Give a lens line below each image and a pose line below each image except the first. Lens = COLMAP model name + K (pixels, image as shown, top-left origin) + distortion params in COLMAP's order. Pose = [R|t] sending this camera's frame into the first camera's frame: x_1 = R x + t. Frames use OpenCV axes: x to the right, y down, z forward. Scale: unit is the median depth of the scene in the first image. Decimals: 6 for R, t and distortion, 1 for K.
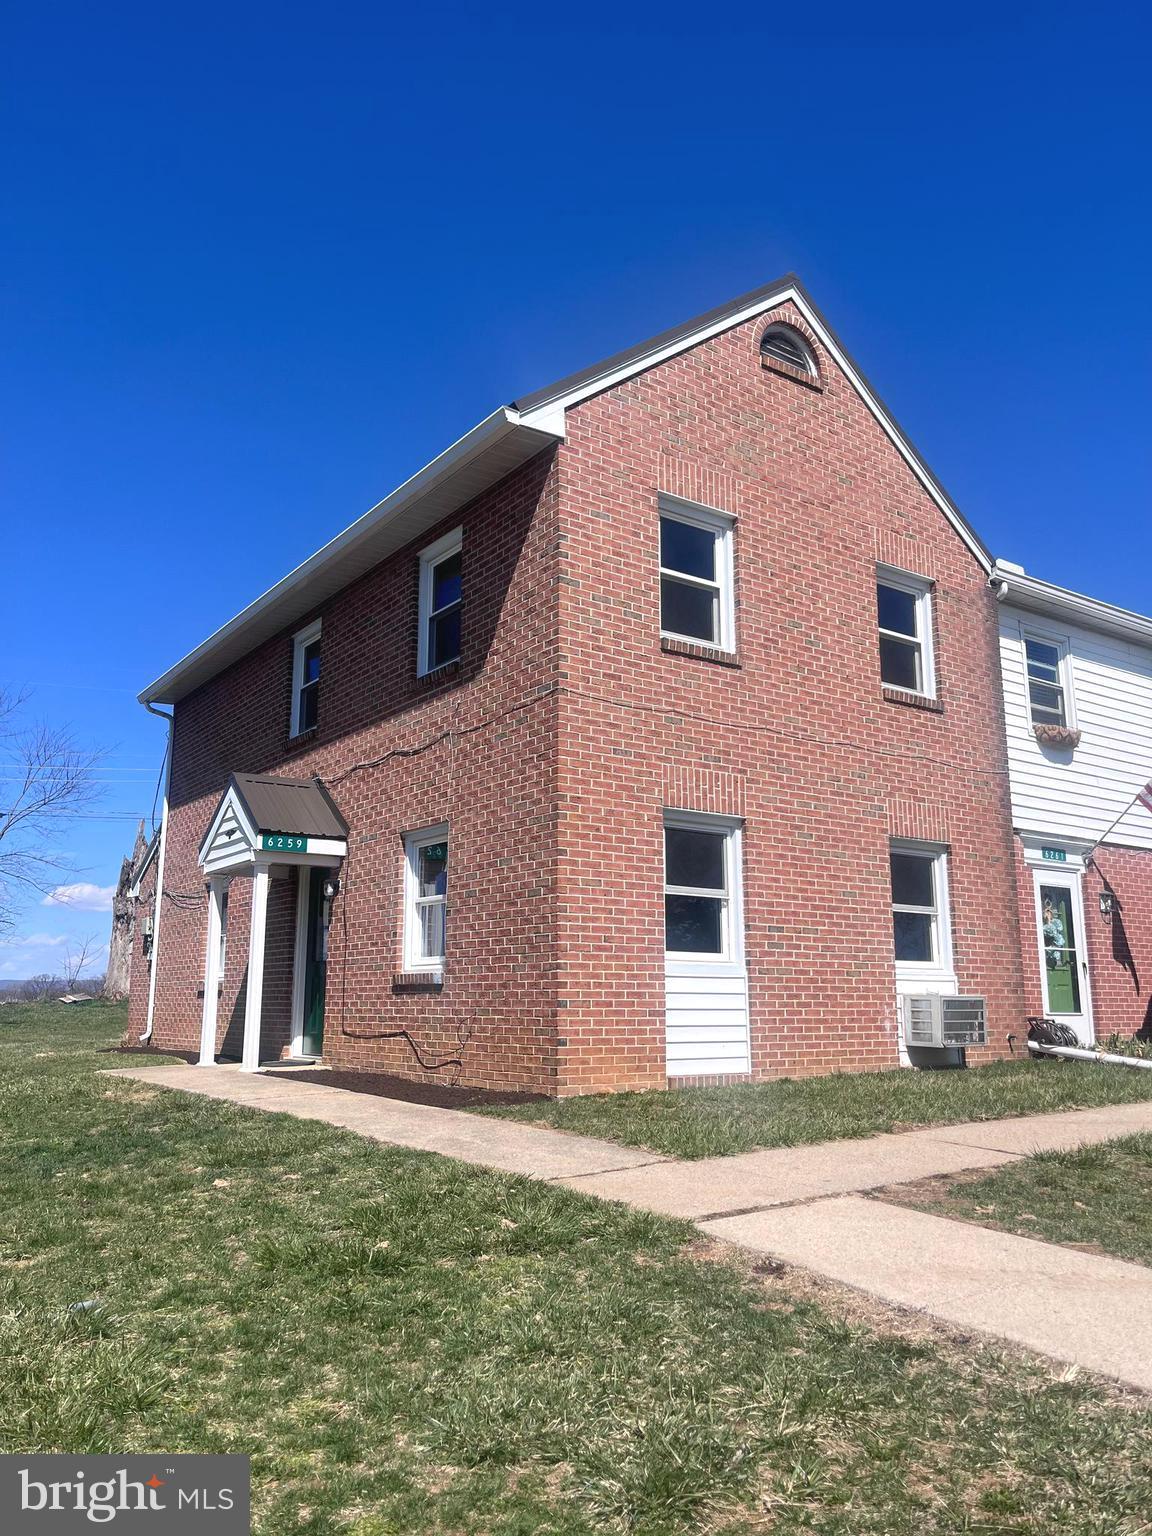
lens RADIAL K [[1166.3, 0, 580.5], [0, 1166.3, 772.1], [0, 0, 1]] dist [0.047190, -0.047622]
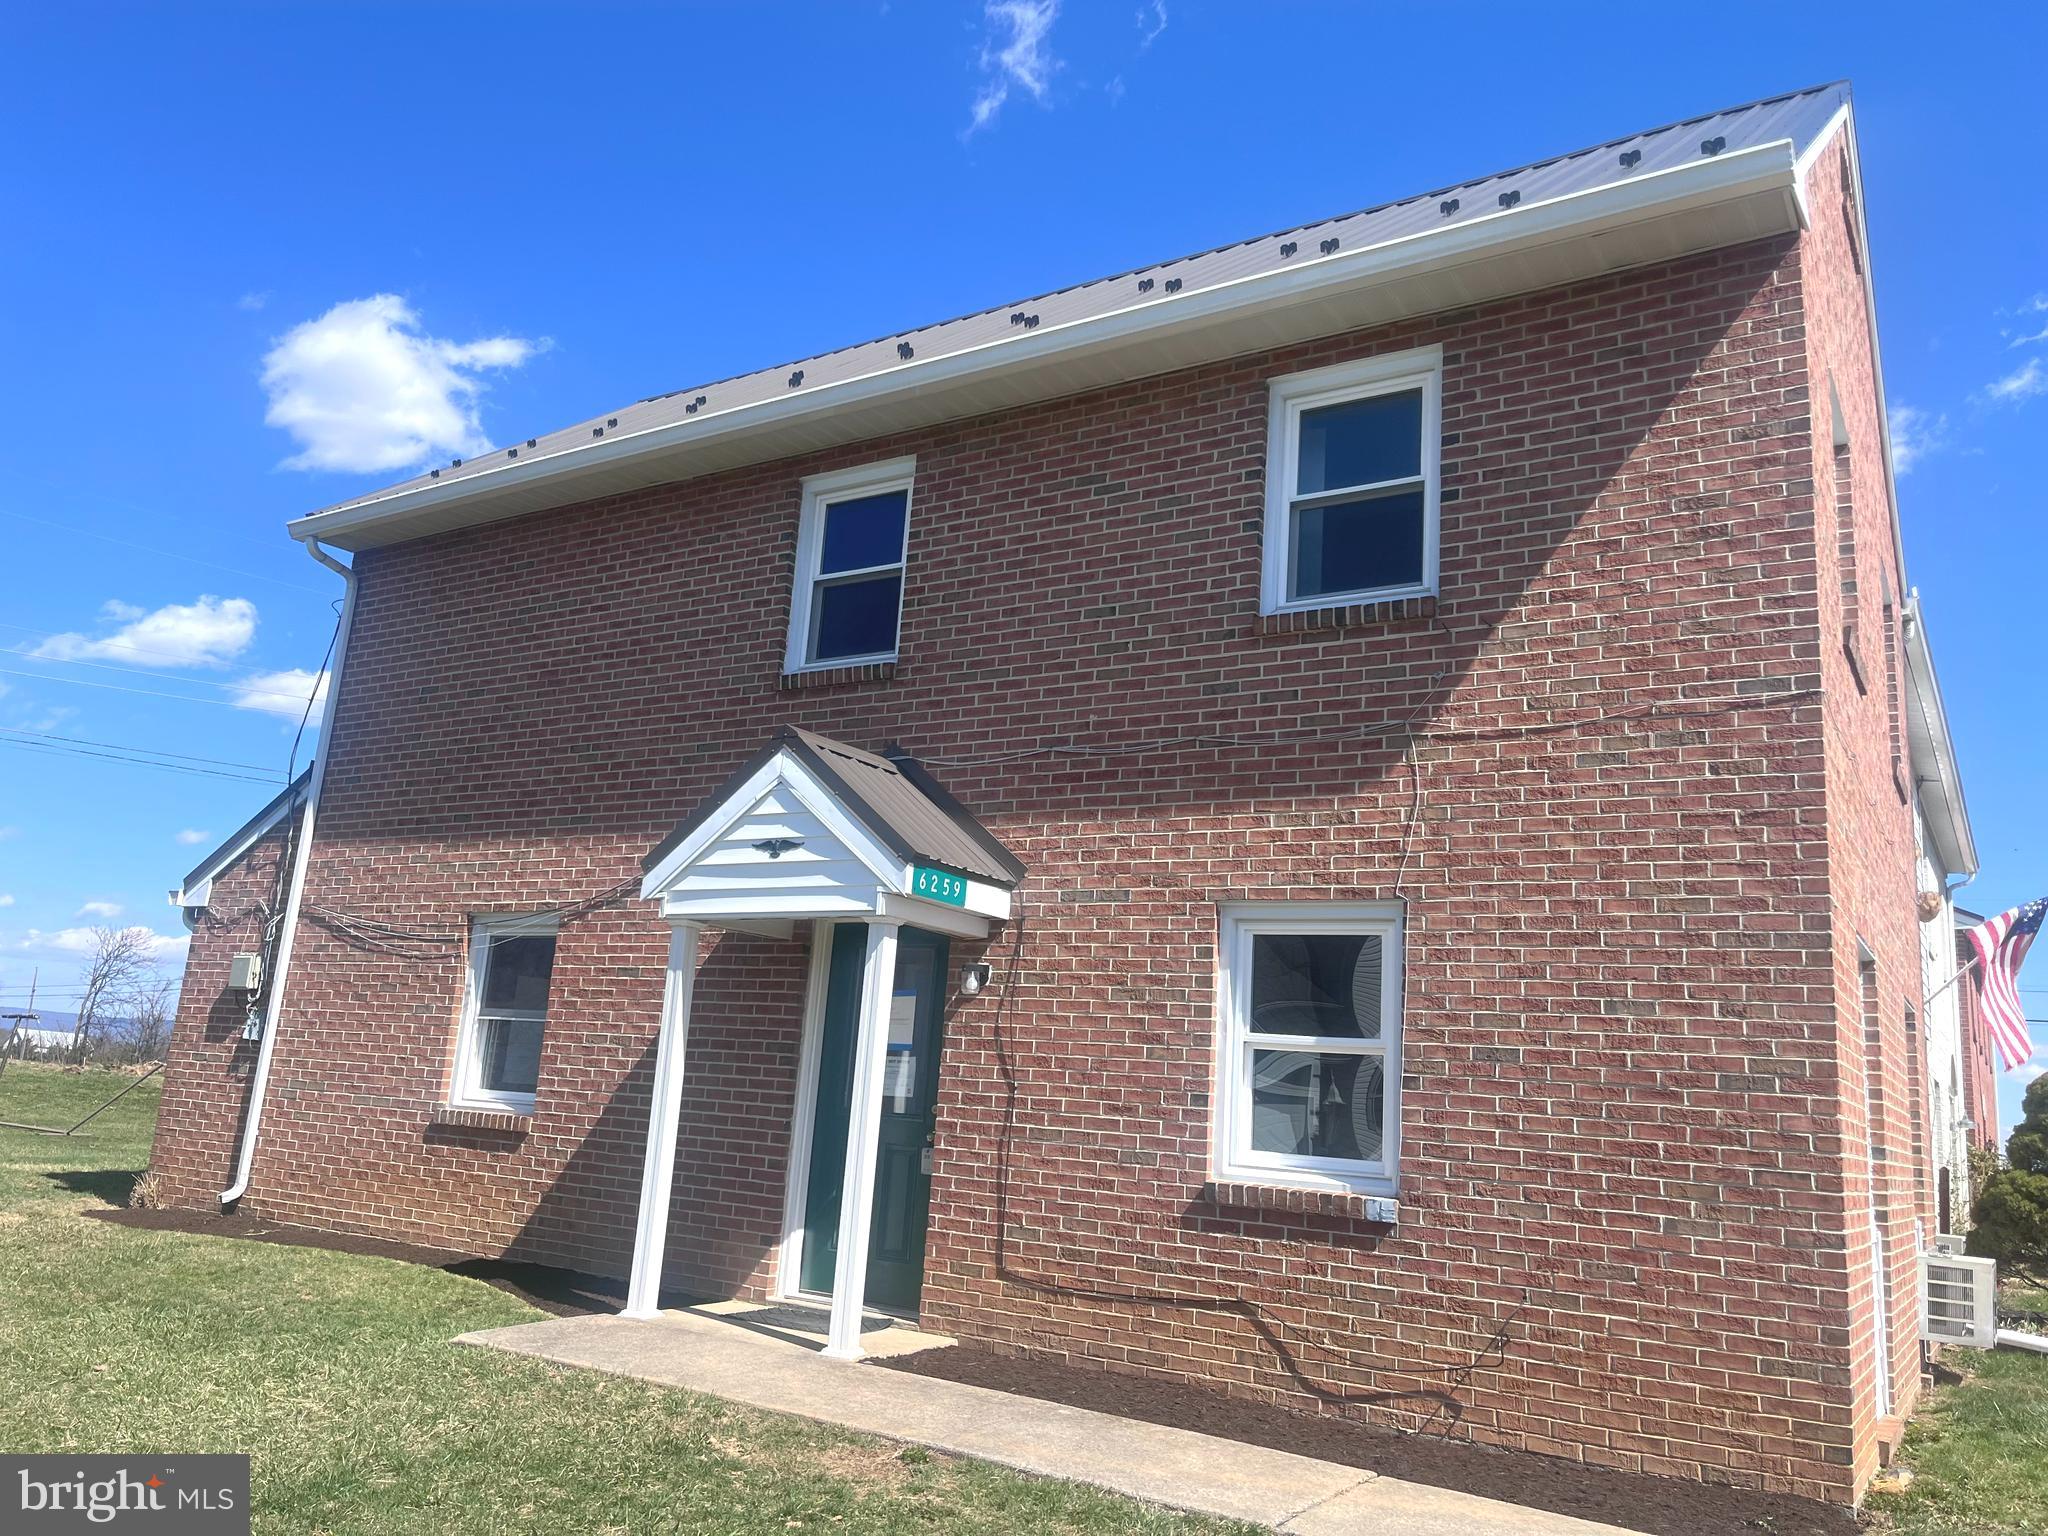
lens RADIAL K [[1555.1, 0, 1021.3], [0, 1555.1, 763.7], [0, 0, 1]] dist [0.047190, -0.047622]
pose [[0.925187, 0.150628, 0.348338, -0.456444], [-0.145692, 0.988501, -0.040491, 0.030853], [-0.350432, -0.013289, 0.936494, 0.365457]]
